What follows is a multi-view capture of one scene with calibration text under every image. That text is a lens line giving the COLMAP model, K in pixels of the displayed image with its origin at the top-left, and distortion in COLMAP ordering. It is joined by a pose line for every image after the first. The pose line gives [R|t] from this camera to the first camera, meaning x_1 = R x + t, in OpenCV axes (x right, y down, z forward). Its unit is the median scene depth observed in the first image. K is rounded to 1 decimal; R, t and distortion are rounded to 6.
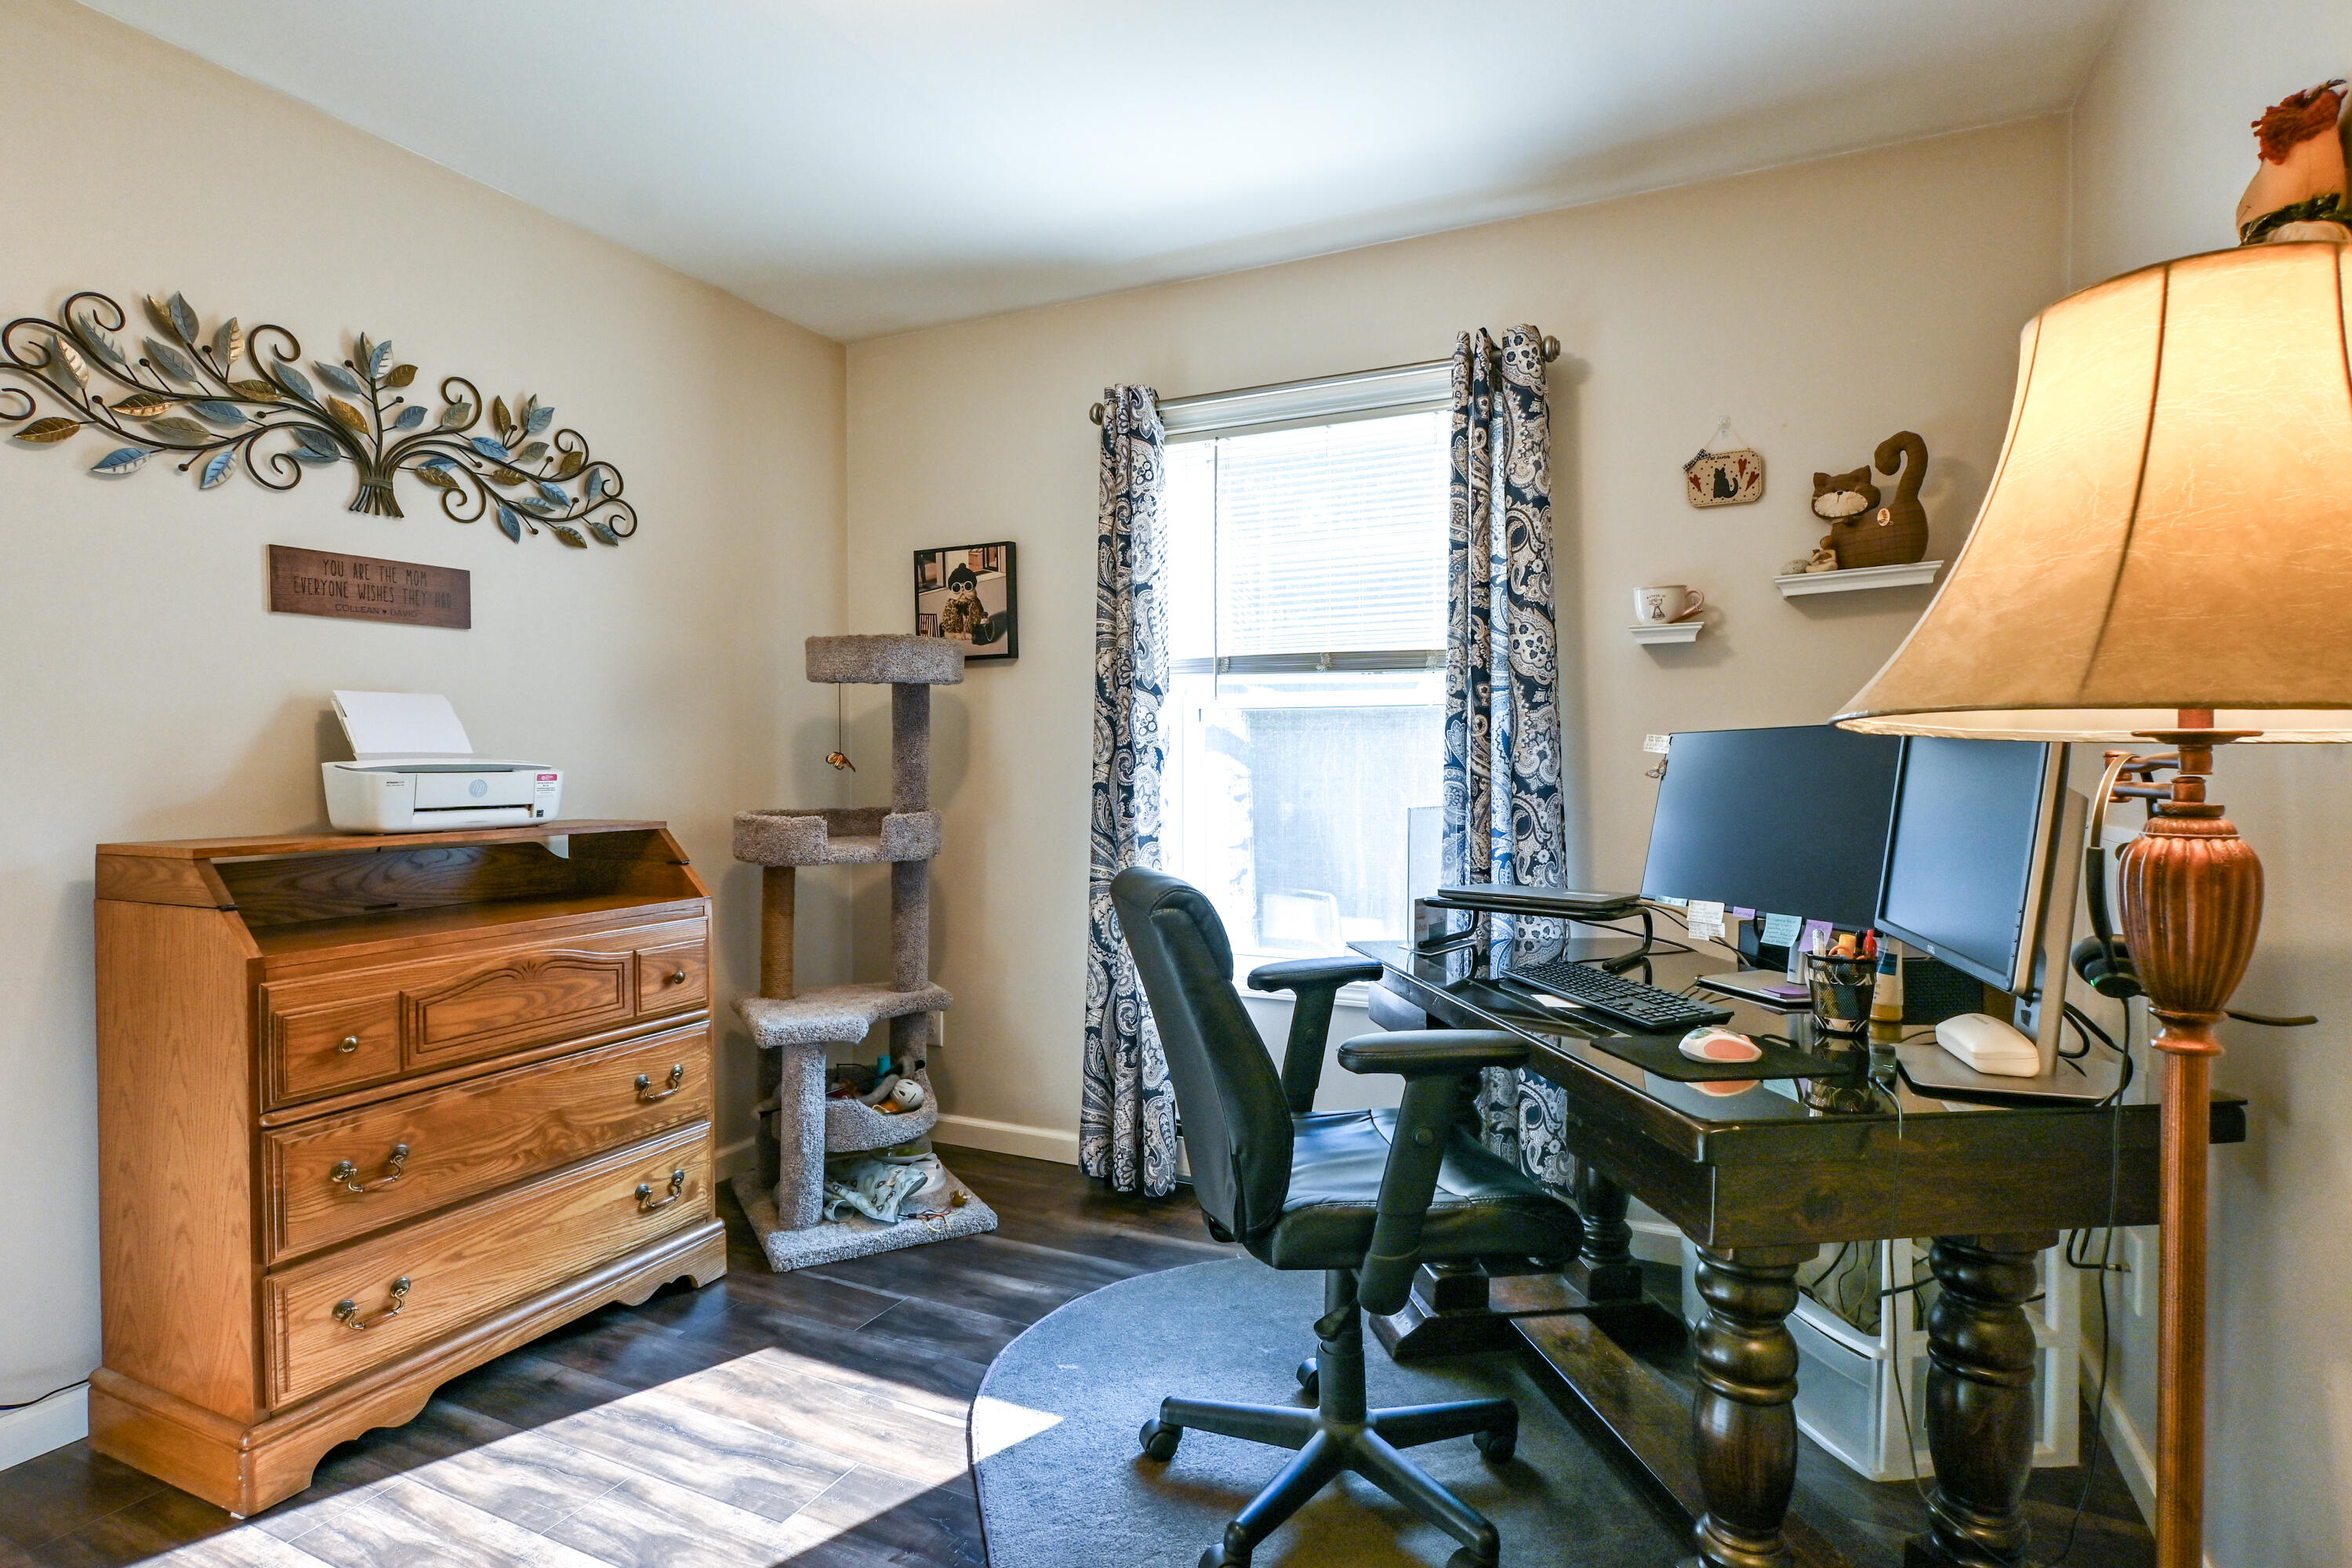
lens RADIAL K [[1183.0, 0, 1182.0], [0, 1183.0, 781.6], [0, 0, 1]] dist [0.002375, 0.001631]
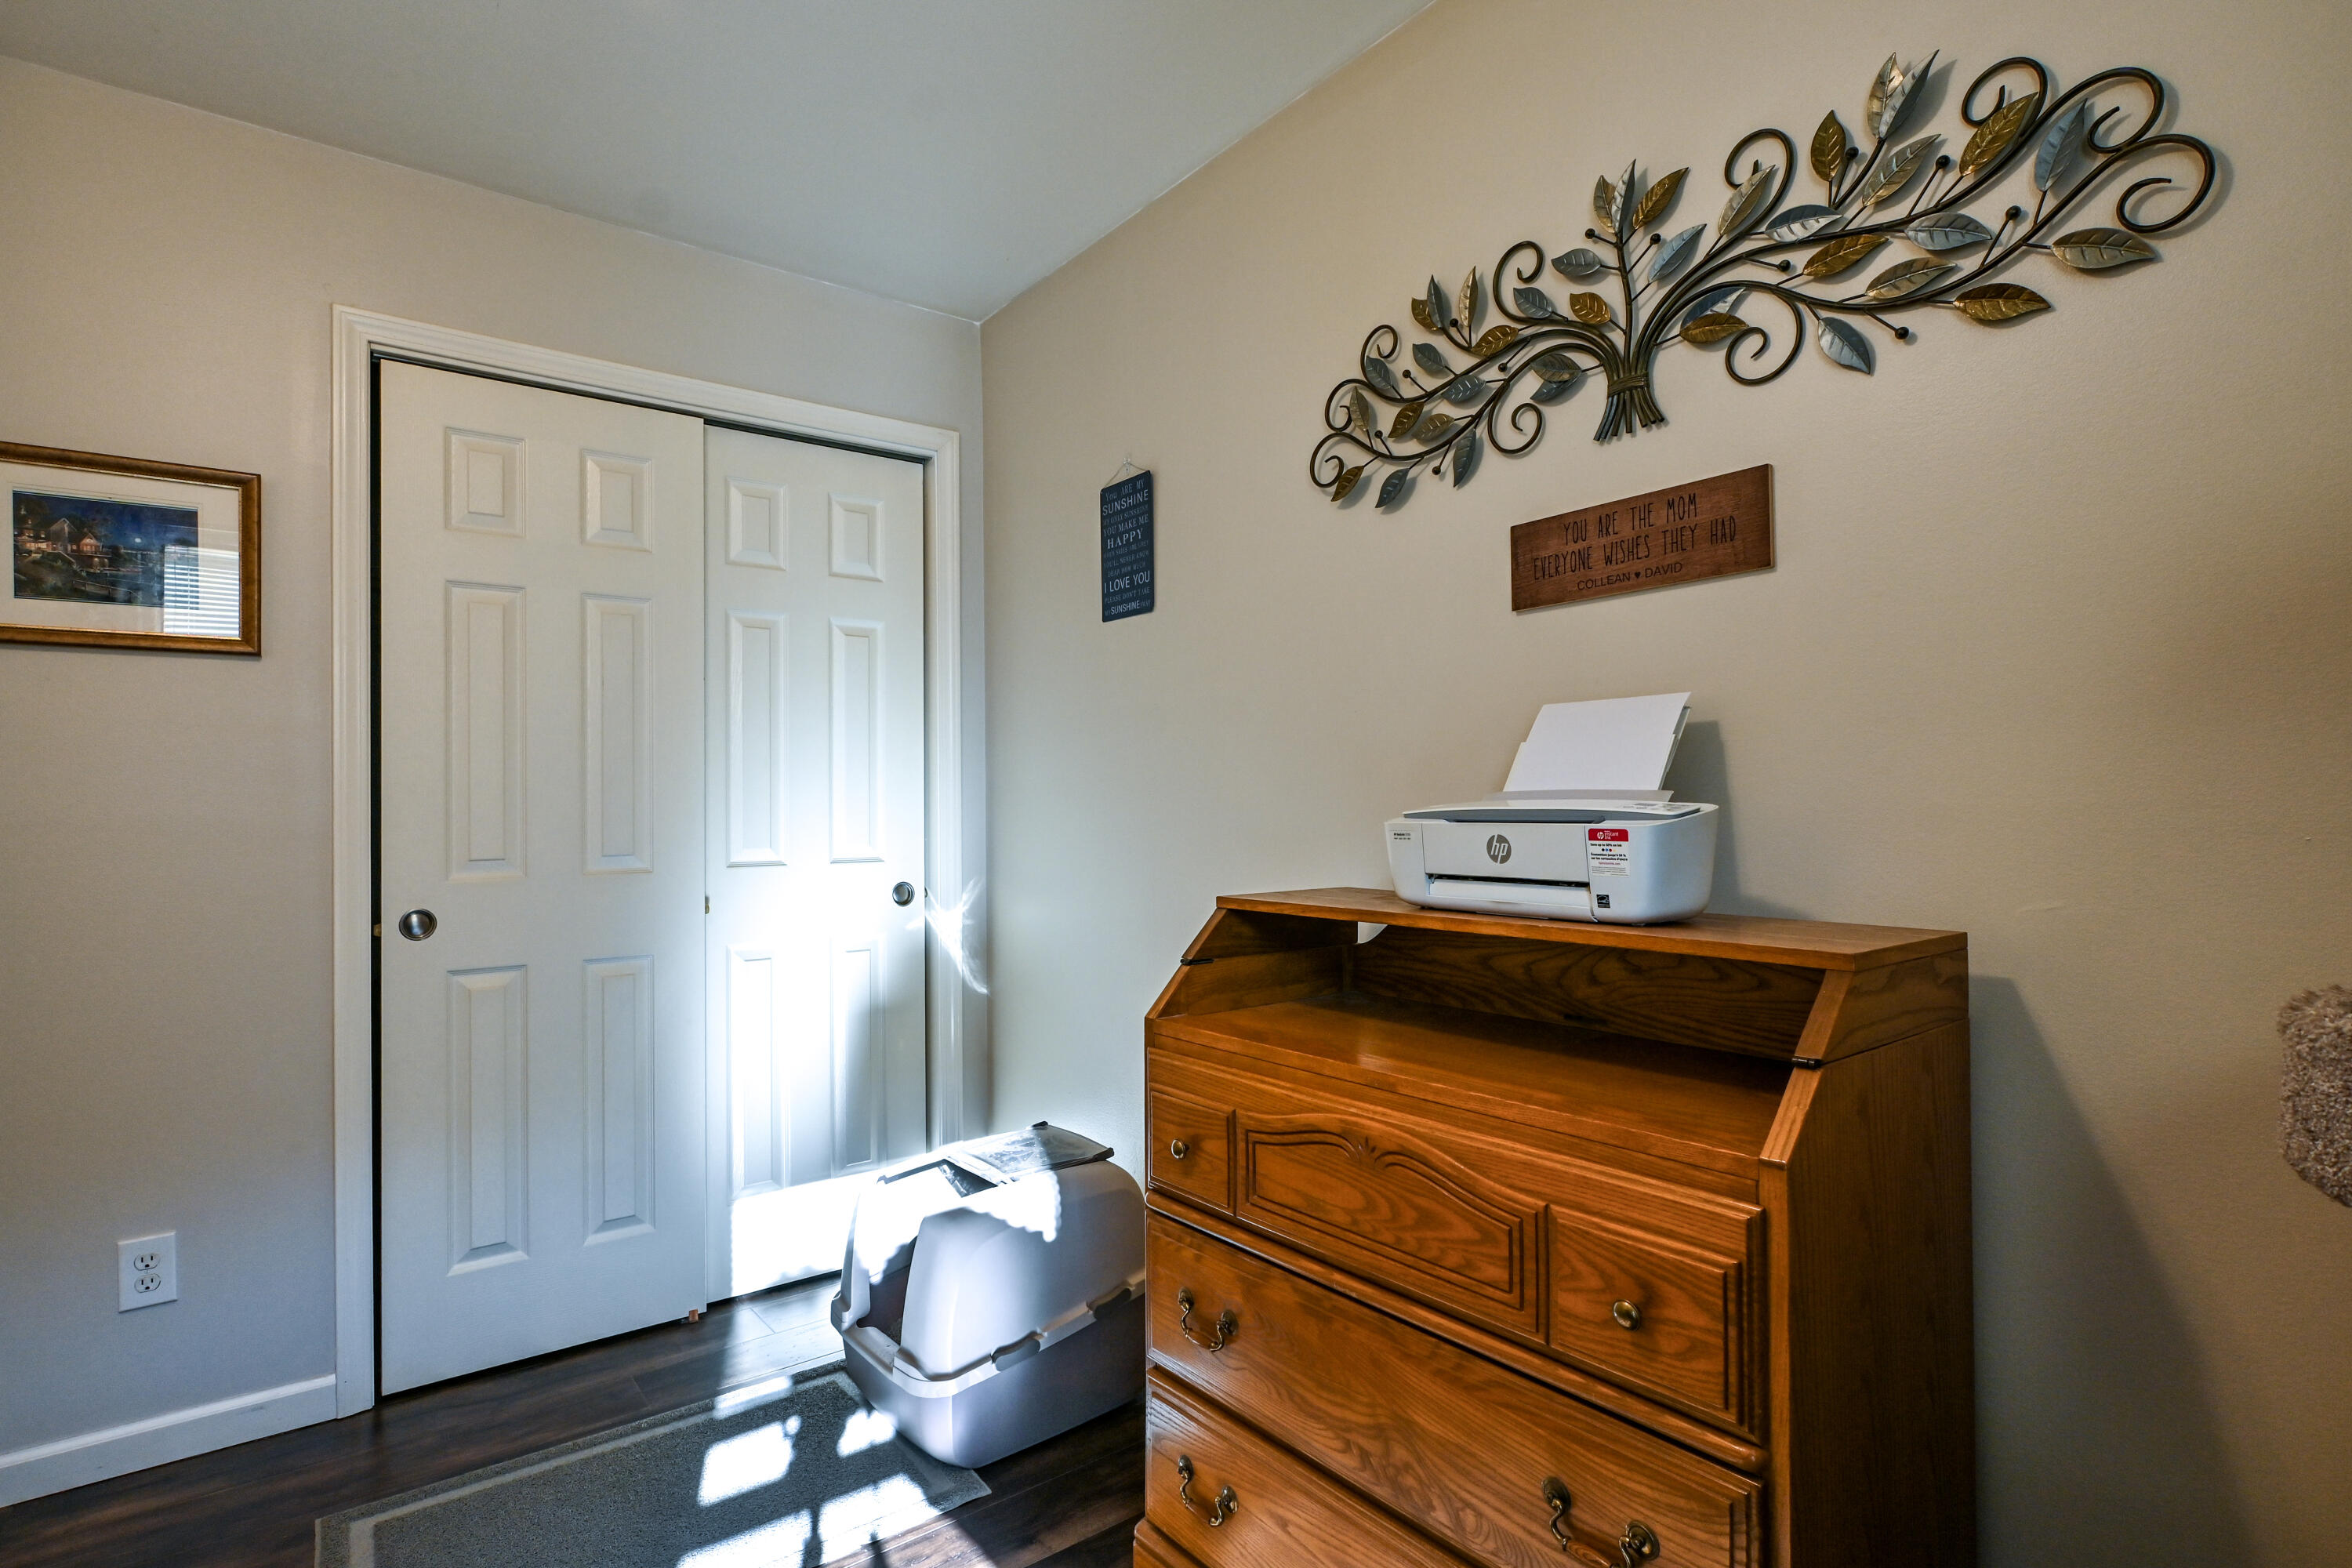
lens RADIAL K [[1183.0, 0, 1171.4], [0, 1183.0, 793.7], [0, 0, 1]] dist [0.002375, 0.001631]
pose [[-0.439354, 0.000935, -0.898314, 0.030935], [-0.007199, 0.999964, 0.004562, -0.023280], [0.898285, 0.008471, -0.439331, 1.064819]]
